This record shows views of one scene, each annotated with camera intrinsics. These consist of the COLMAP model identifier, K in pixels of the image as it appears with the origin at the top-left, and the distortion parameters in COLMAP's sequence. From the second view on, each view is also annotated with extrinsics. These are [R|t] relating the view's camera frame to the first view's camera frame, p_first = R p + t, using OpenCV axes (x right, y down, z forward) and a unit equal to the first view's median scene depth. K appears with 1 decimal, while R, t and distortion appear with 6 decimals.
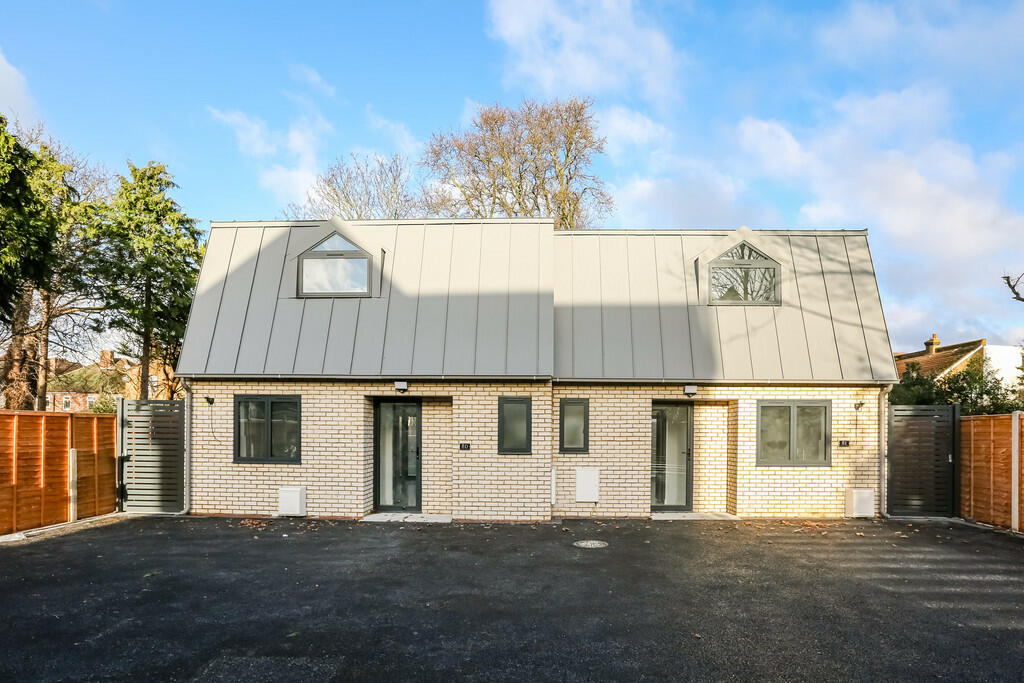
lens RADIAL K [[566.6, 0, 512.0], [0, 566.6, 374.8], [0, 0, 1]] dist [-0.004102, 0.000456]
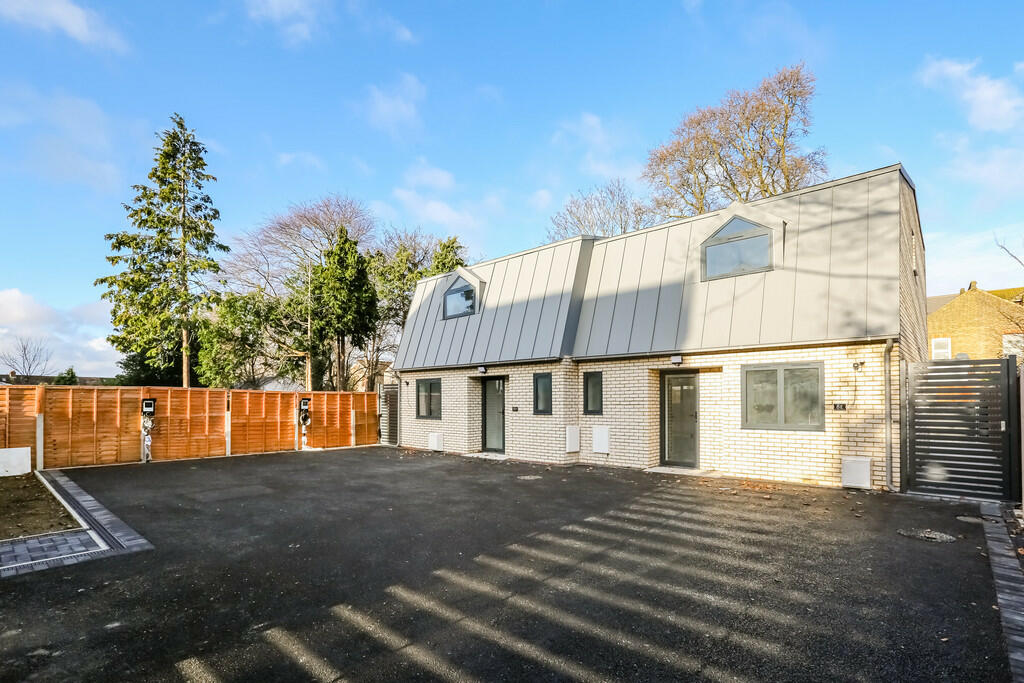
lens RADIAL K [[476.5, 0, 512.0], [0, 476.5, 341.5], [0, 0, 1]] dist [0.000817, -0.000072]
pose [[0.765556, -0.088594, -0.637240, 0.681682], [0.075797, 0.995995, -0.047411, 0.010660], [0.638889, -0.012005, 0.769205, 0.055109]]
